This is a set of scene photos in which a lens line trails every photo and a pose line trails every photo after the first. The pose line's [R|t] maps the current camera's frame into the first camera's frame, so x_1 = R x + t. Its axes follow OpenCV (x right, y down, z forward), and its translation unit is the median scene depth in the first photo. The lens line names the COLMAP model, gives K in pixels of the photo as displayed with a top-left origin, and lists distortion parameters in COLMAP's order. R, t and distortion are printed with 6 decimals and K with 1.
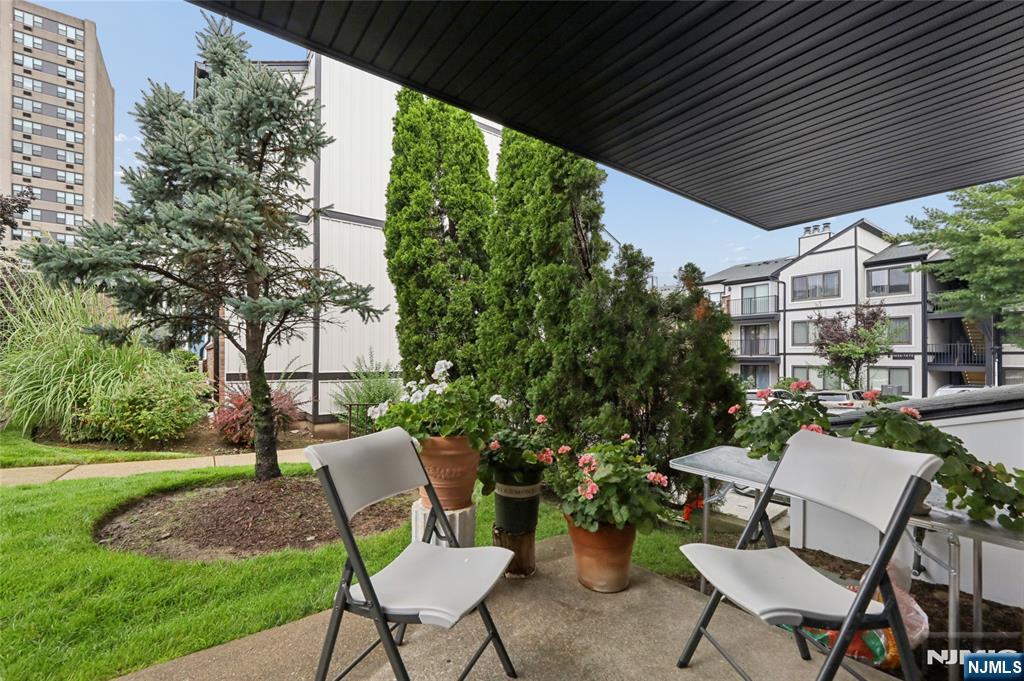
lens RADIAL K [[431.3, 0, 504.9], [0, 431.3, 355.7], [0, 0, 1]] dist [-0.000210, -0.000097]
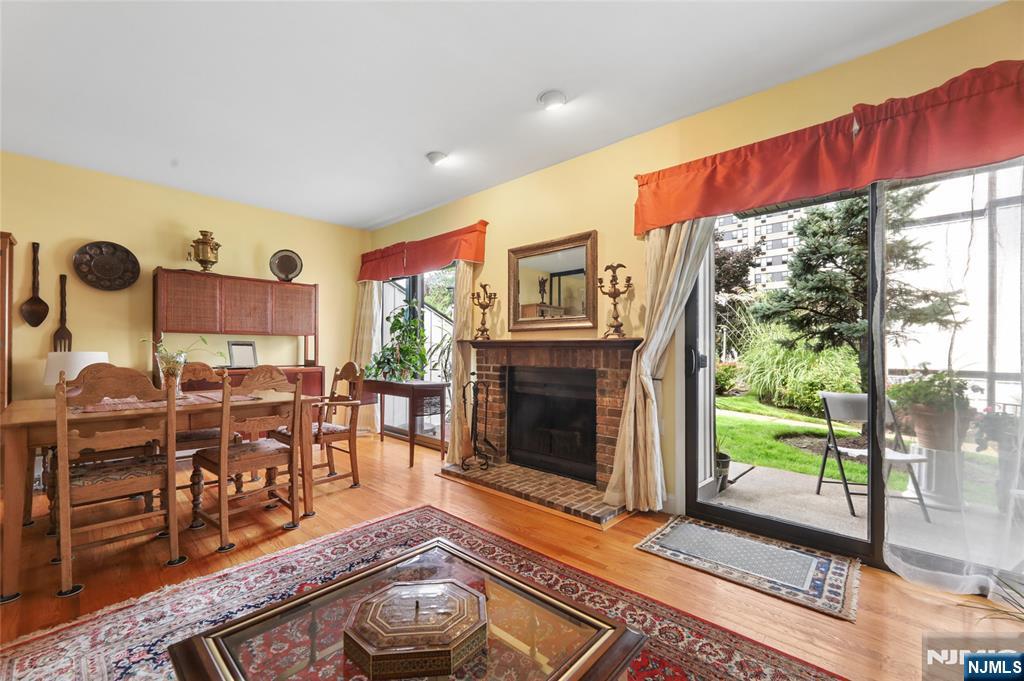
lens RADIAL K [[417.7, 0, 506.9], [0, 417.7, 347.5], [0, 0, 1]] dist [-0.000010, 0.000084]
pose [[0.178445, -0.005761, -0.983933, 0.545063], [-0.000337, 0.999982, -0.005916, -0.017265], [0.983950, 0.001387, 0.178440, -0.431883]]
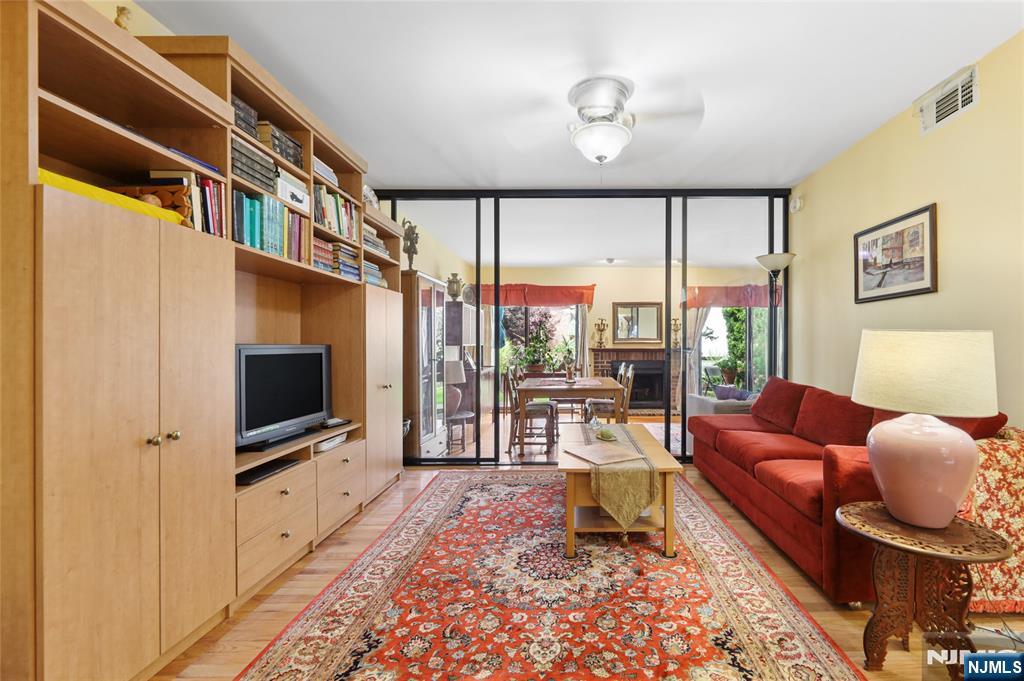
lens RADIAL K [[414.2, 0, 528.2], [0, 414.2, 339.5], [0, 0, 1]] dist [0.001417, 0.000095]
pose [[0.804111, -0.008360, -0.594420, 0.430153], [0.007154, 0.999965, -0.004386, -0.067550], [0.594436, -0.000726, 0.804143, -1.877889]]
